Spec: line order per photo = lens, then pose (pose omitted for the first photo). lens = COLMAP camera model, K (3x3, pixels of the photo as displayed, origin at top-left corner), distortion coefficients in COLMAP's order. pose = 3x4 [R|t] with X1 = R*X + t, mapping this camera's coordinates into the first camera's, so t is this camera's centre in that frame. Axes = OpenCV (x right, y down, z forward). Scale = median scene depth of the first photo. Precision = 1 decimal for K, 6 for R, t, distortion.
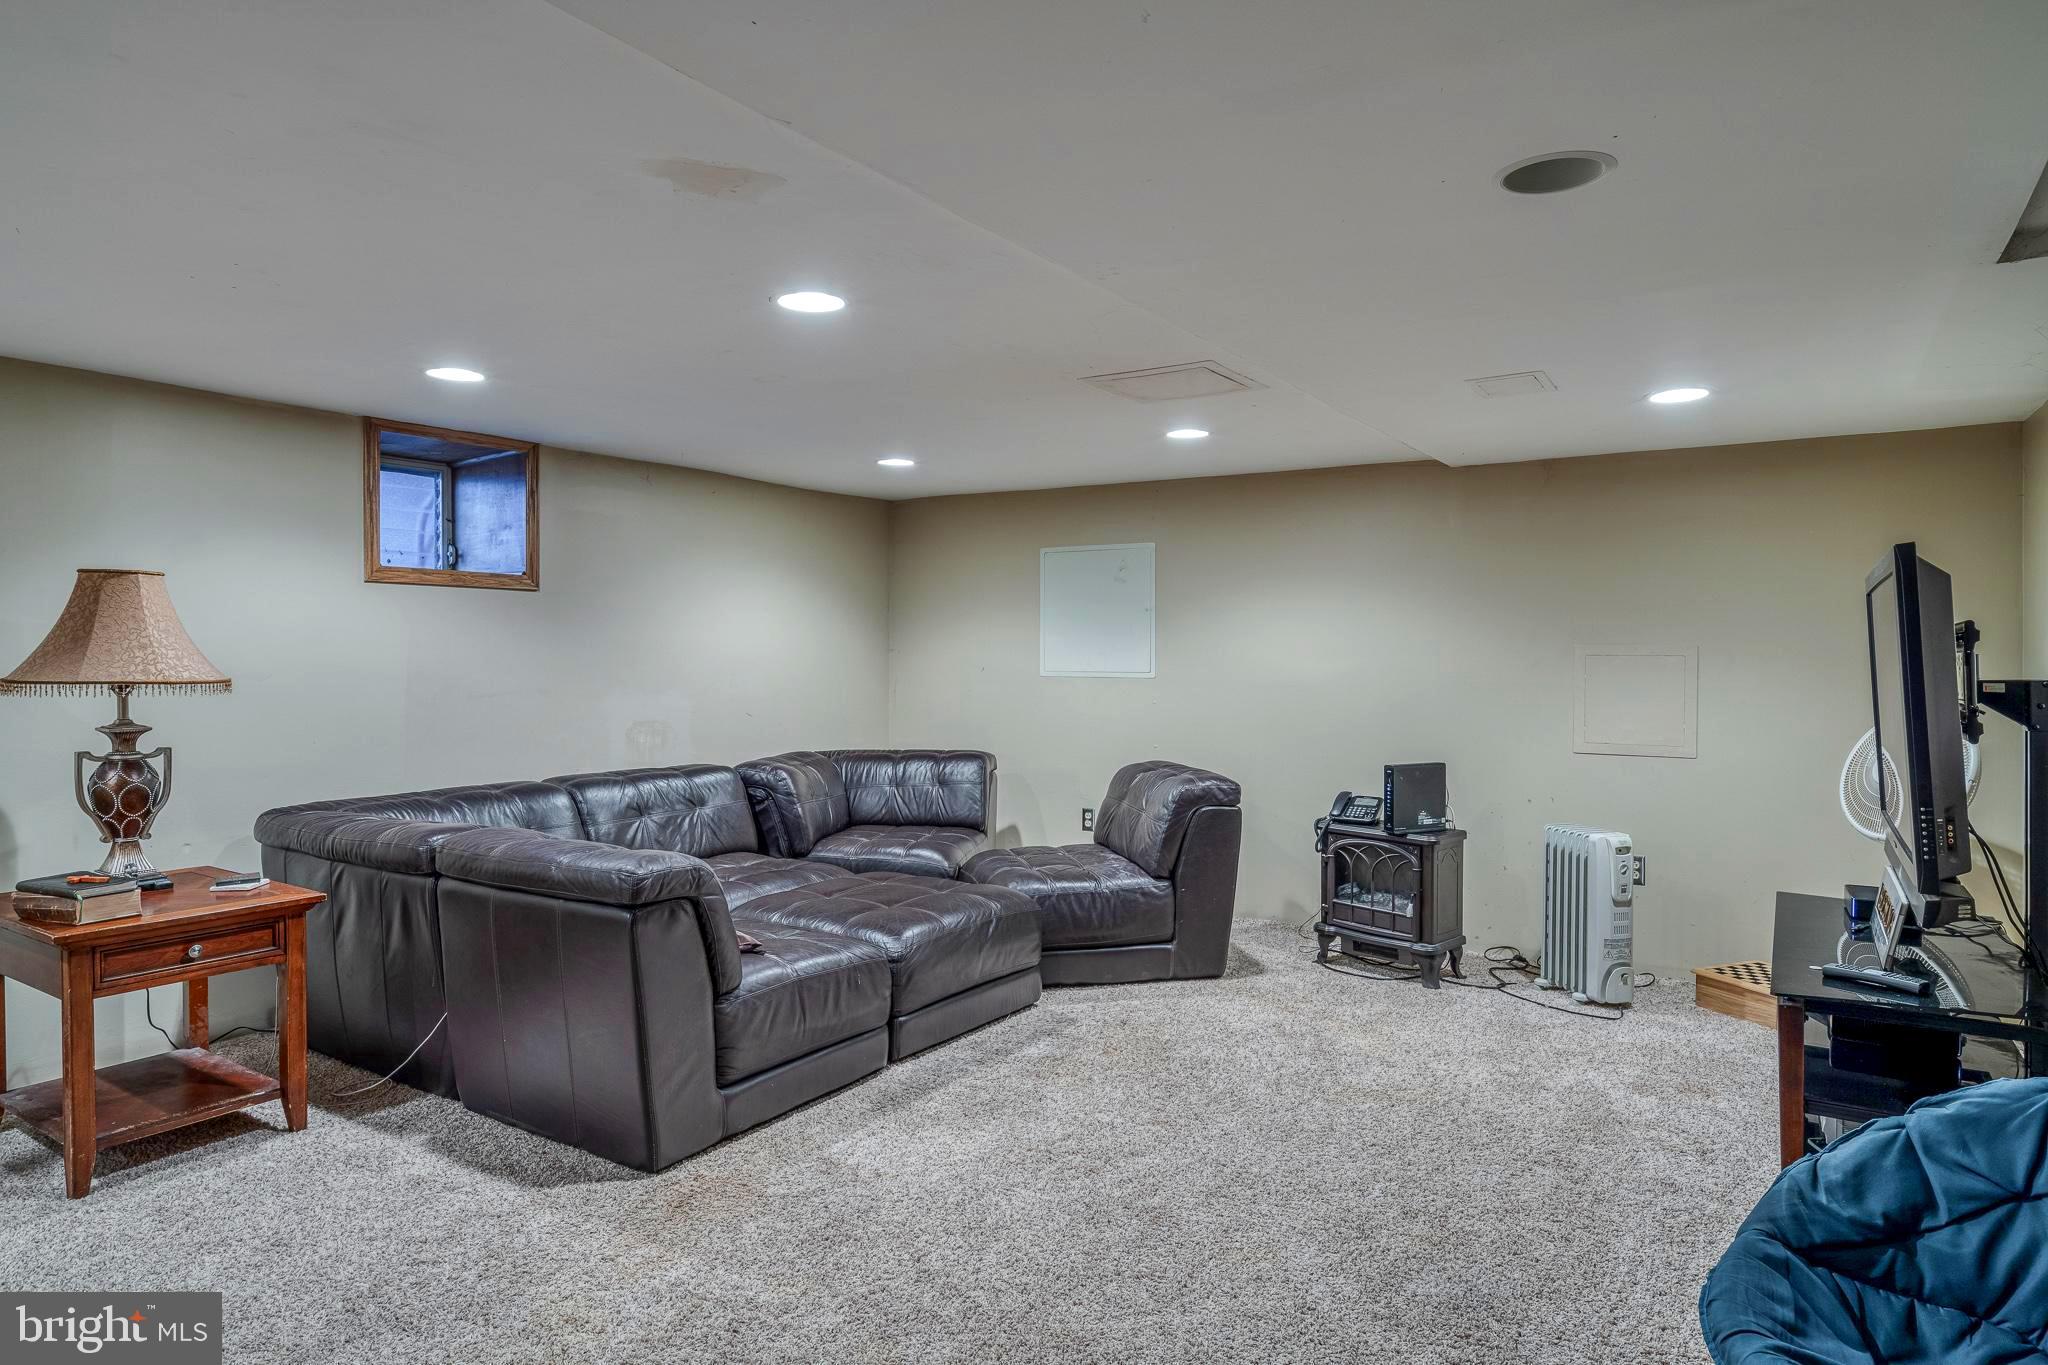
lens RADIAL K [[1238.8, 0, 1011.1], [0, 1238.8, 672.3], [0, 0, 1]] dist [0.002872, 0.006958]
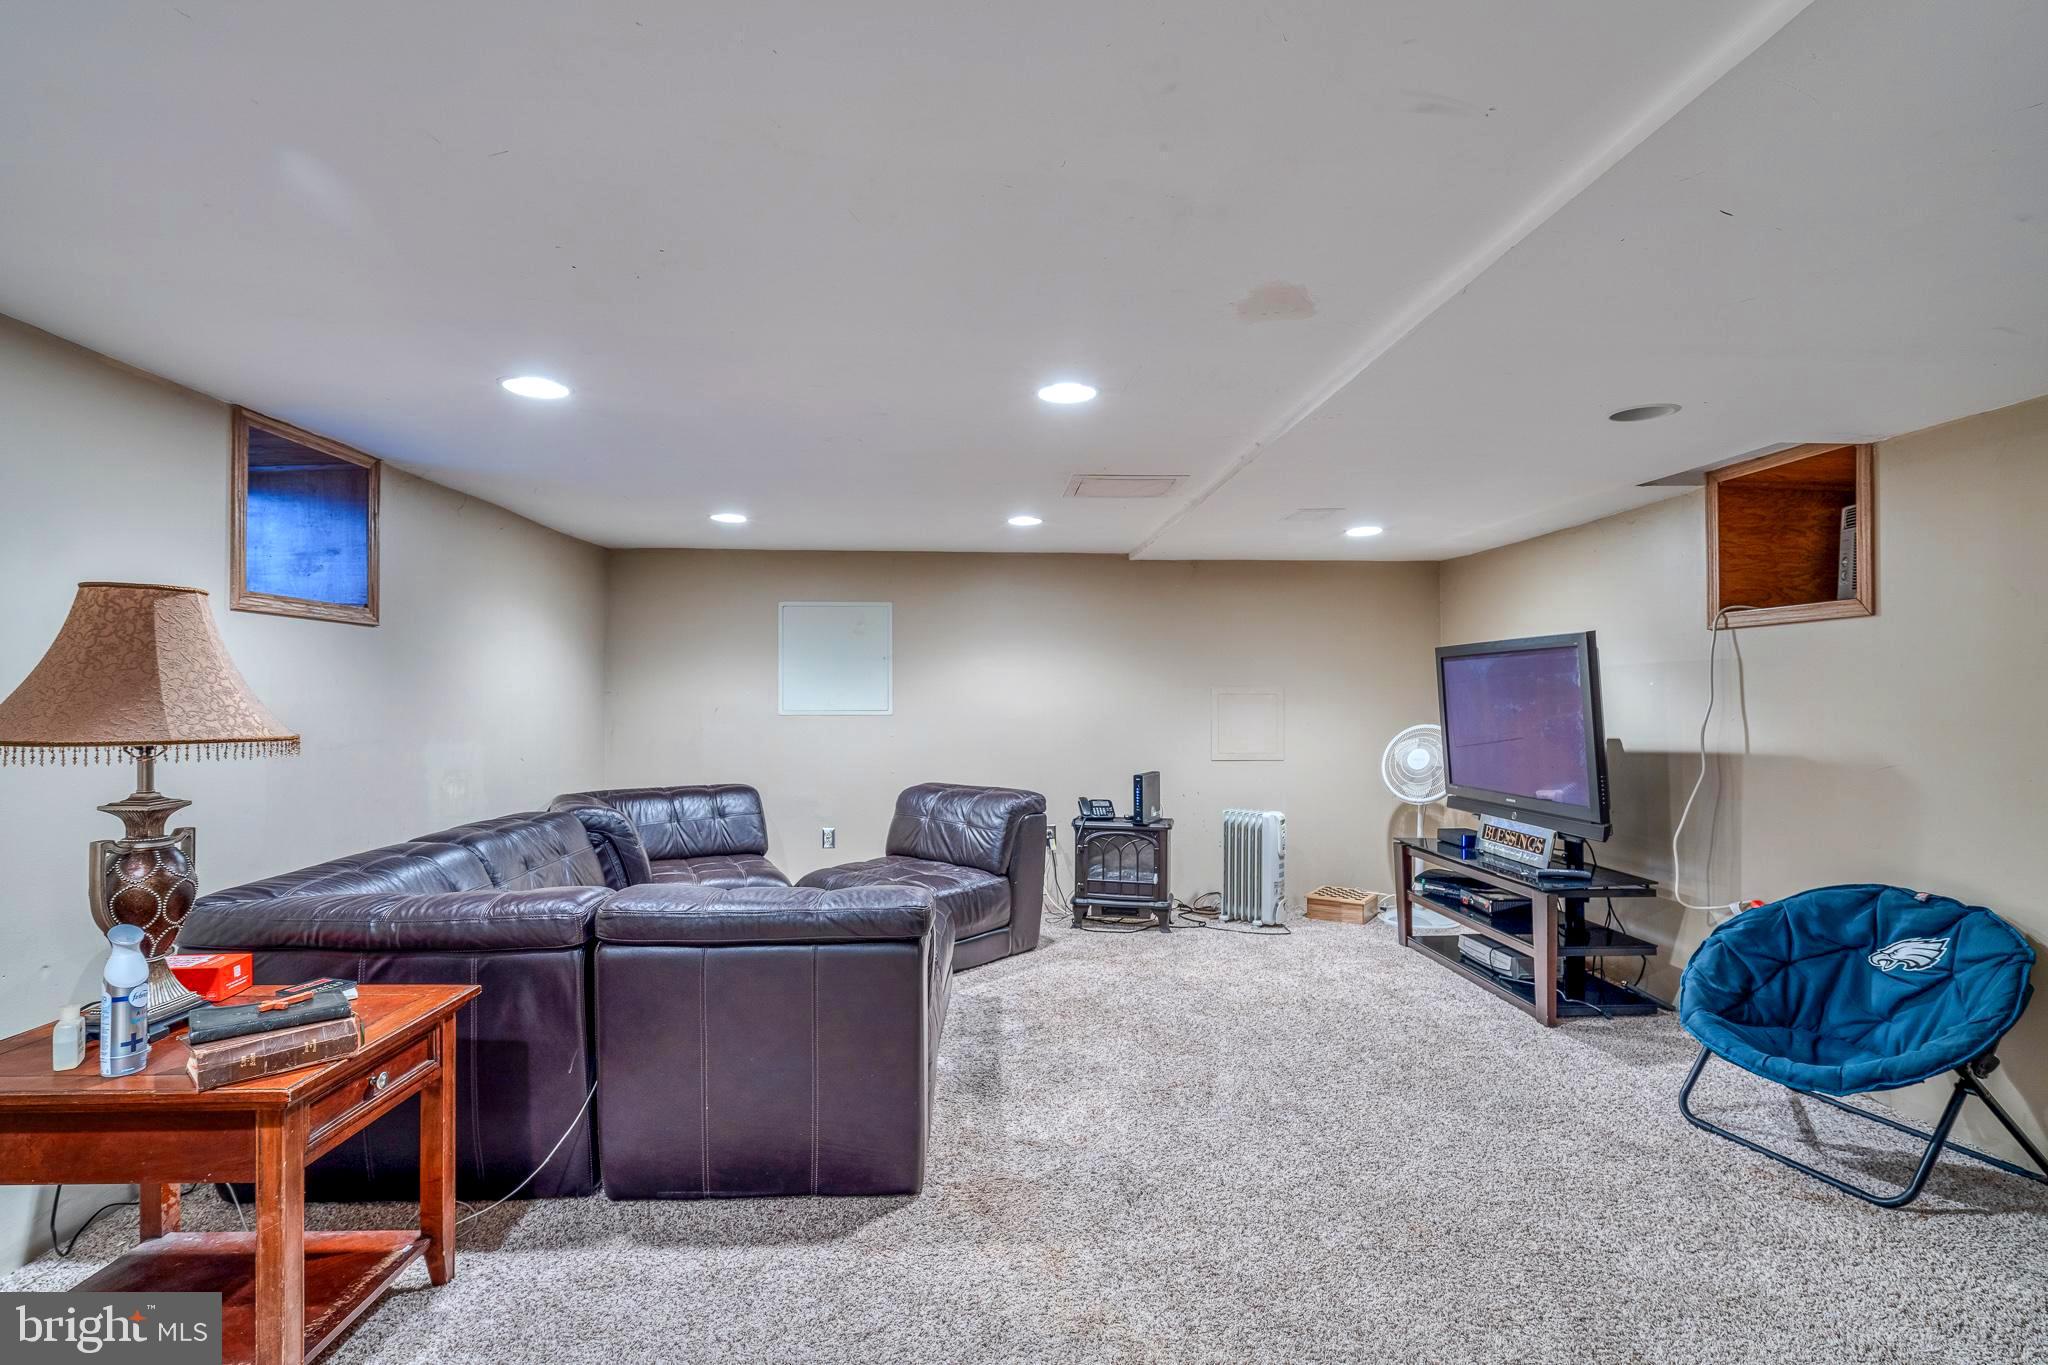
lens RADIAL K [[1023.8, 0, 1029.9], [0, 1023.8, 684.2], [0, 0, 1]] dist [0.002557, 0.001052]
pose [[0.808141, 0.000497, 0.588989, -0.485897], [0.013735, 0.999712, -0.019688, -0.004609], [-0.588829, 0.024000, 0.807901, 0.160185]]
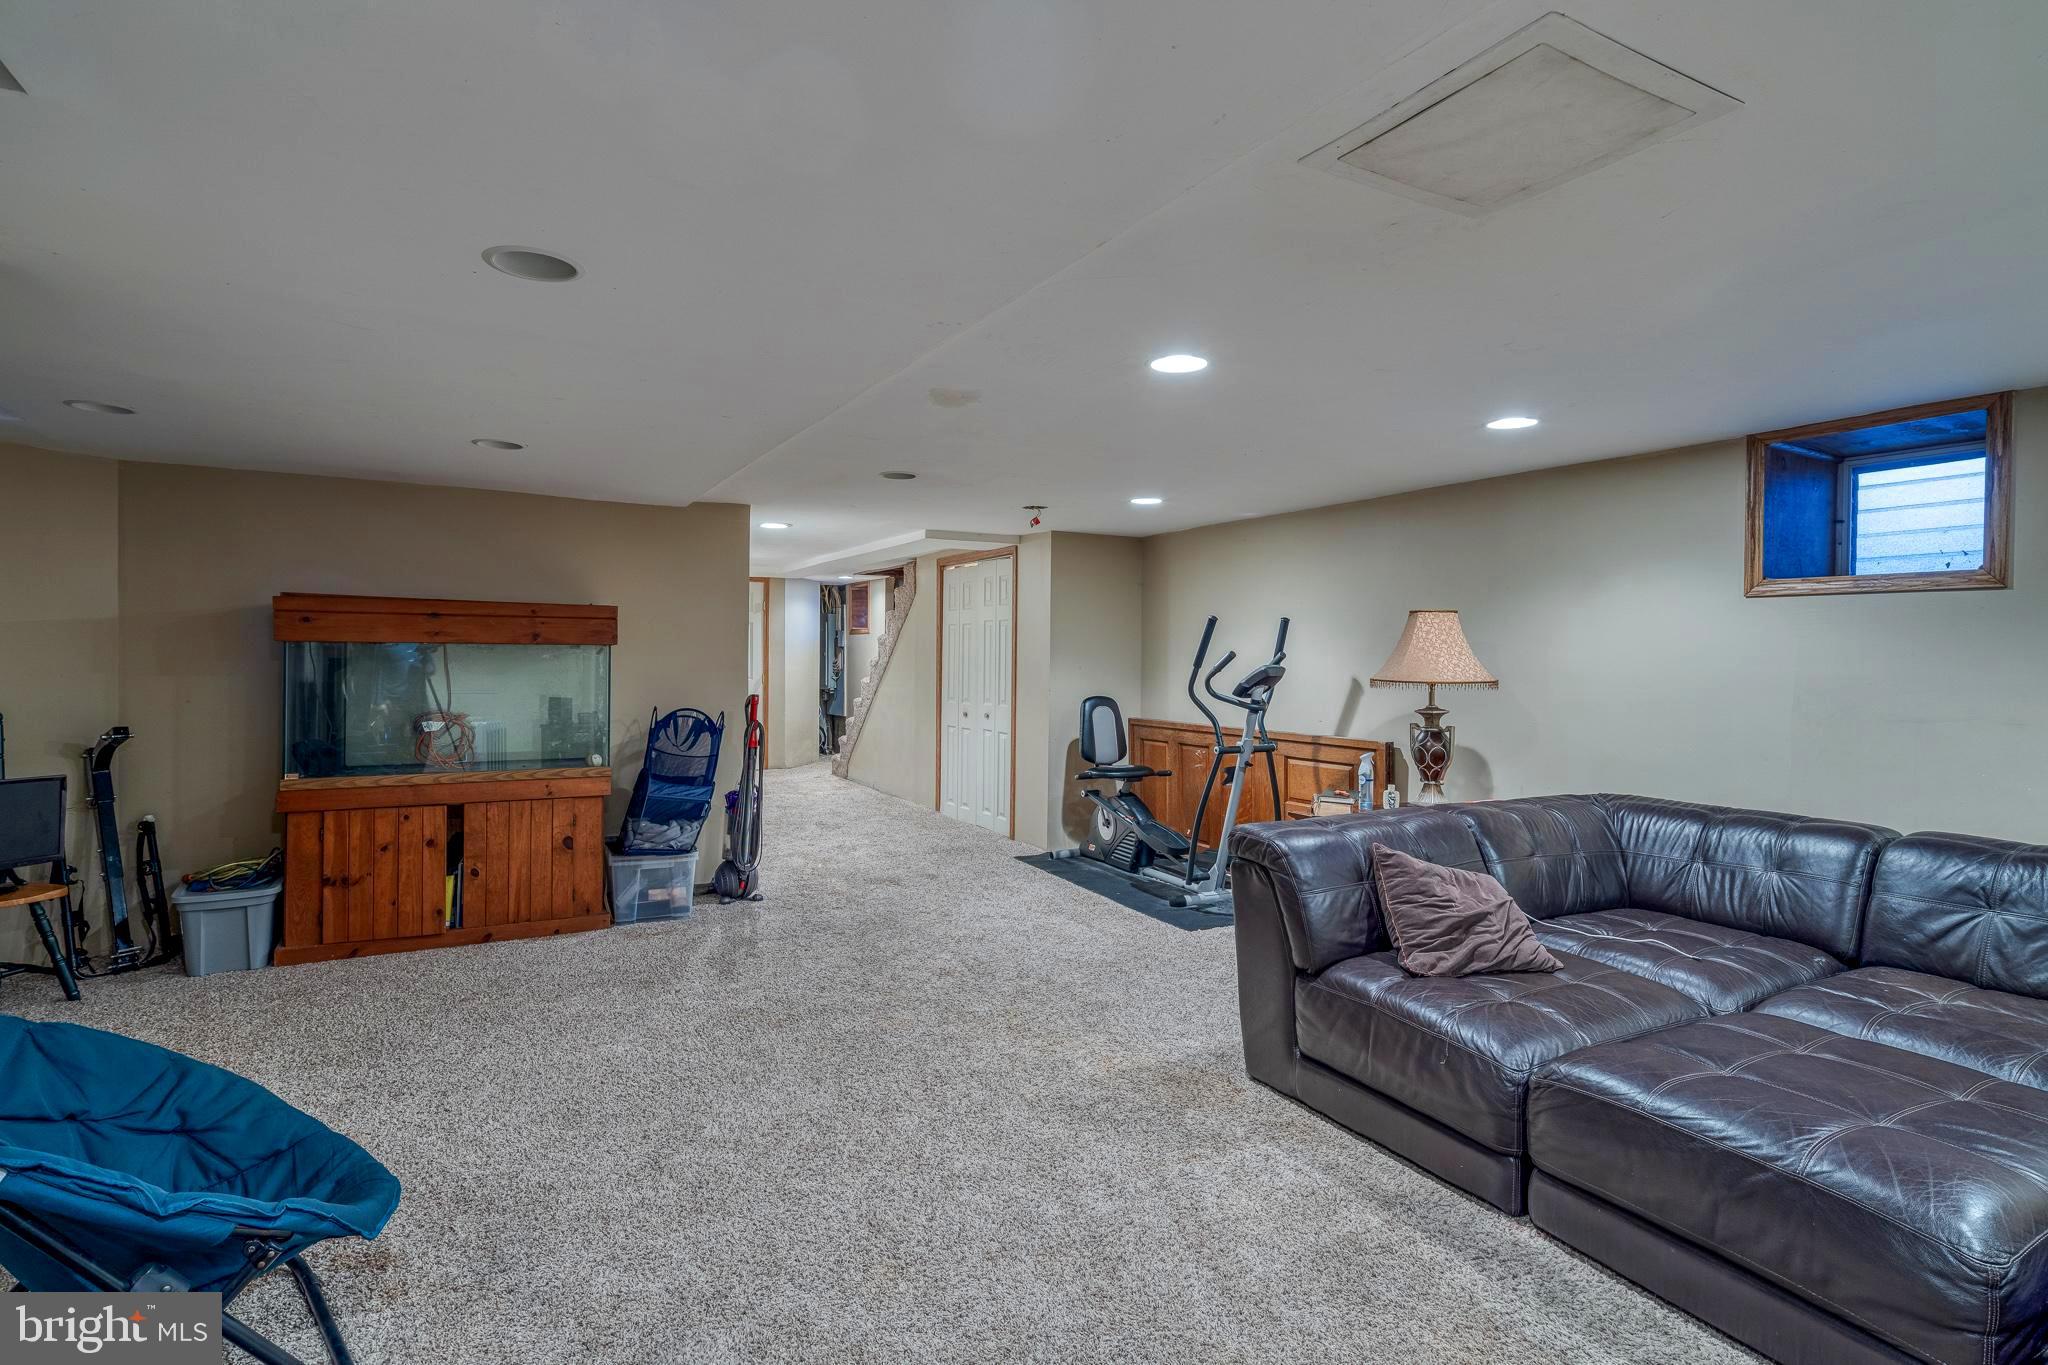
lens RADIAL K [[1023.8, 0, 1024.5], [0, 1023.8, 661.6], [0, 0, 1]] dist [0.002557, 0.001052]
pose [[-0.472527, 0.001007, -0.881316, 0.496070], [-0.025357, 0.999570, 0.014737, -0.017369], [0.880951, 0.029311, -0.472298, 0.860160]]
